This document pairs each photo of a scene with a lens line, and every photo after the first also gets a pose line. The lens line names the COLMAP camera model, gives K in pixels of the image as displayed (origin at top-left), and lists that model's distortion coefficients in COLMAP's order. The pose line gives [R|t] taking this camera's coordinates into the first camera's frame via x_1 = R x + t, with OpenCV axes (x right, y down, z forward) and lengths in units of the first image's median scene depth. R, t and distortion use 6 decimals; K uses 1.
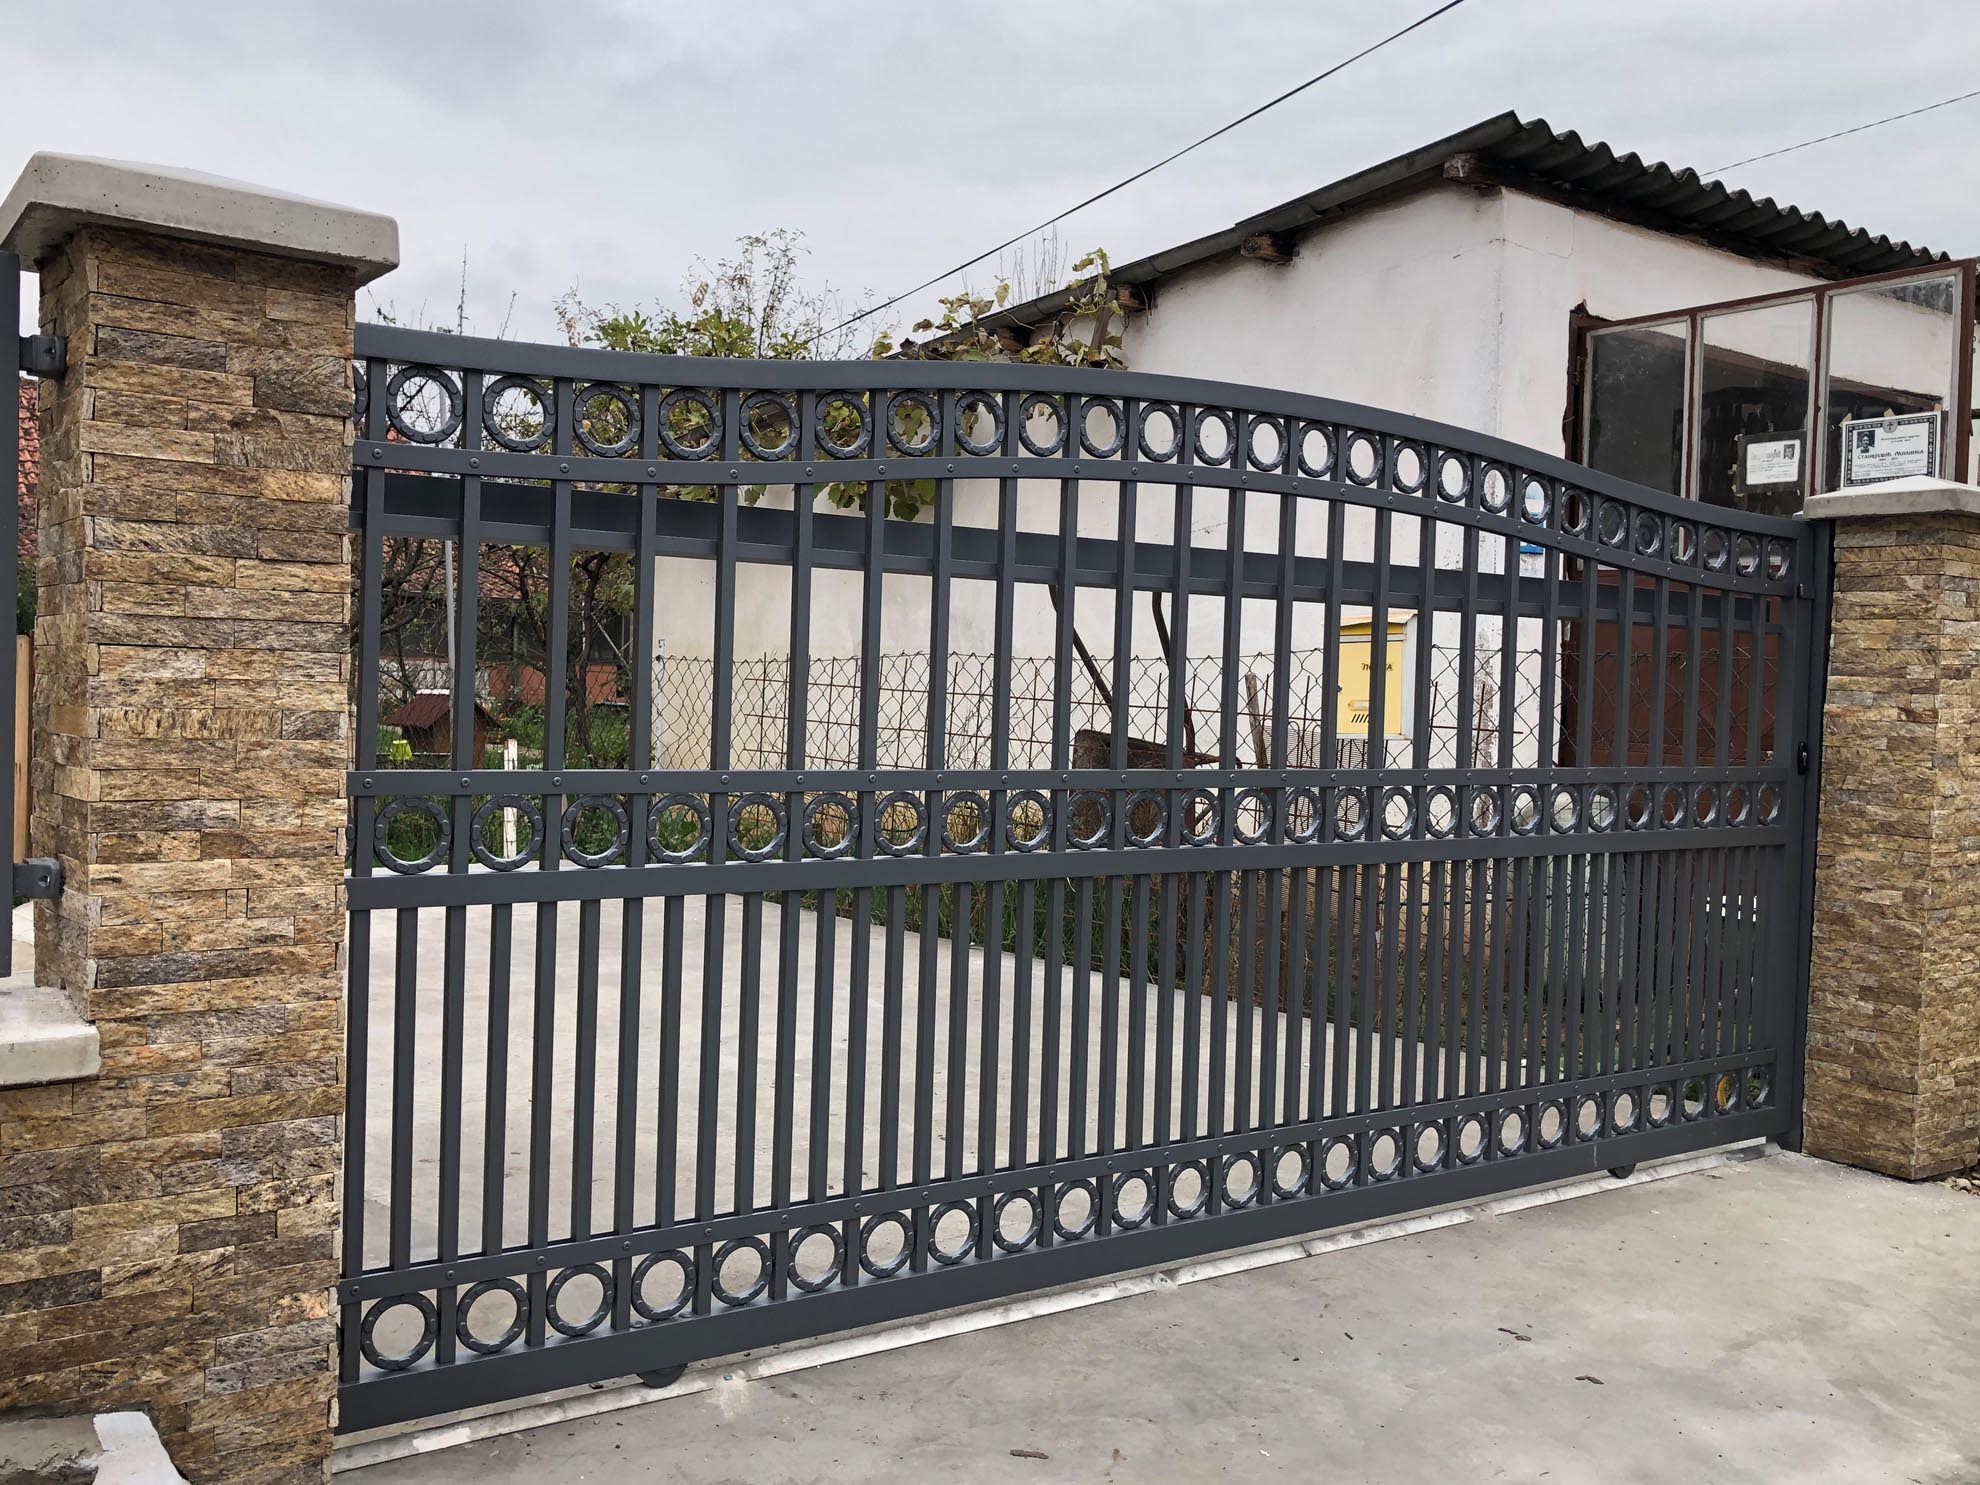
lens RADIAL K [[1785.2, 0, 990.0], [0, 1785.2, 742.5], [0, 0, 1]] dist [0.043169, -0.009474]
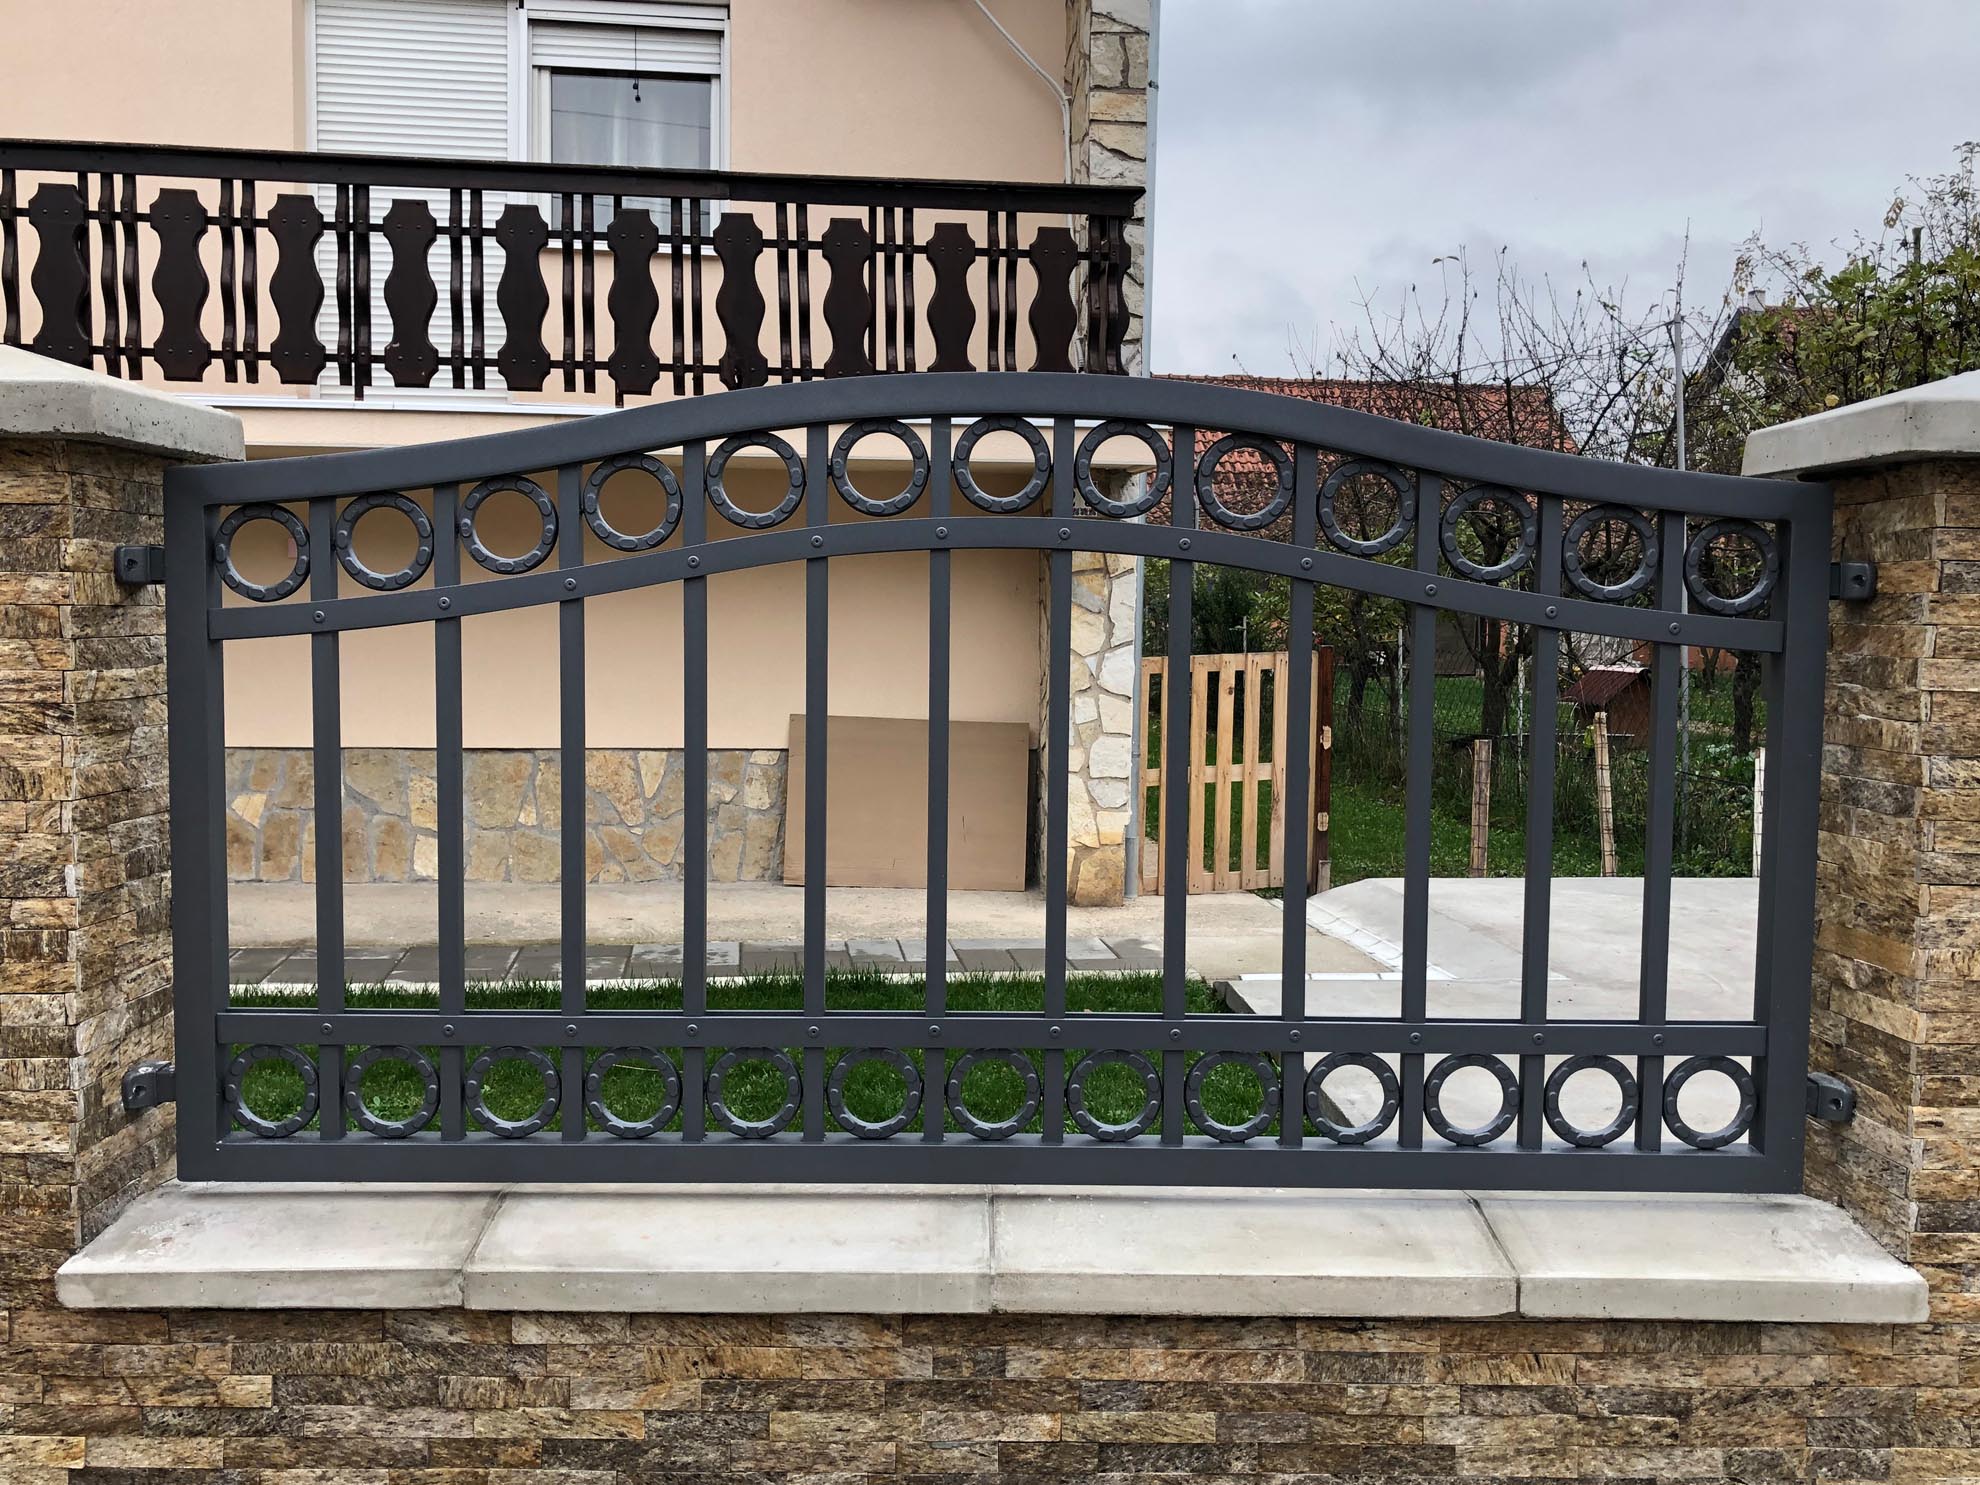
lens RADIAL K [[1785.2, 0, 990.0], [0, 1785.2, 742.5], [0, 0, 1]] dist [0.043169, -0.009474]
pose [[0.831230, 0.023154, -0.555447, -0.370161], [-0.006470, 0.999468, 0.031981, -0.157550], [0.555892, -0.022990, 0.830937, -0.095419]]
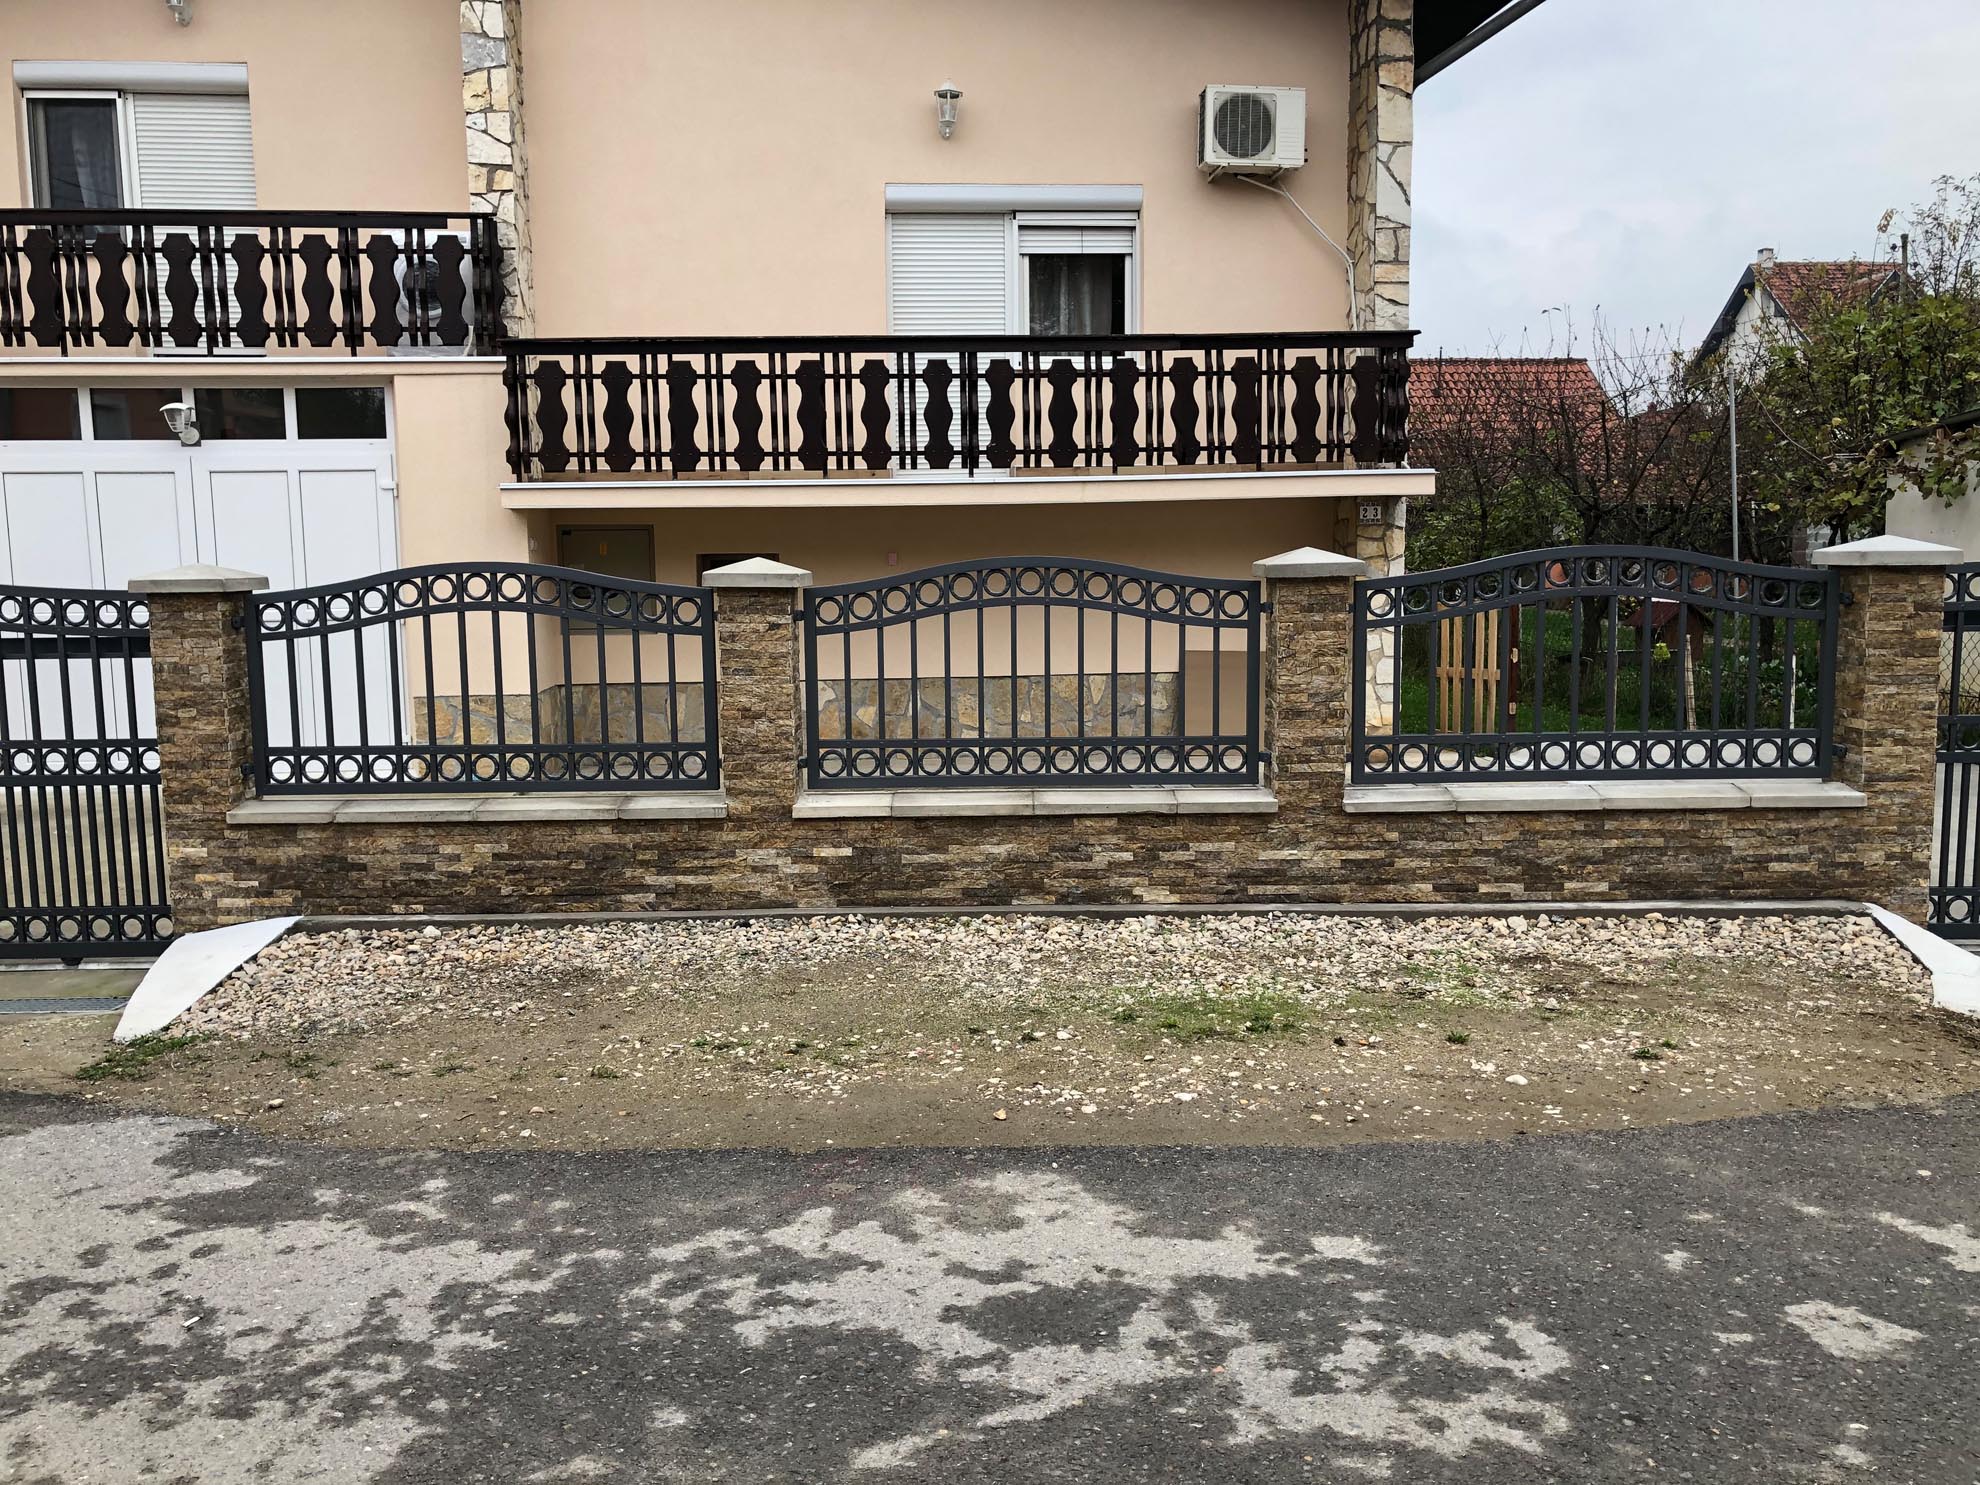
lens RADIAL K [[1629.7, 0, 1008.5], [0, 1629.7, 752.4], [0, 0, 1]] dist [0.043929, -0.010512]
pose [[0.816280, 0.028243, -0.576966, -0.007363], [0.021181, 0.996669, 0.078755, -0.207134], [0.577268, -0.076507, 0.812963, -2.530799]]
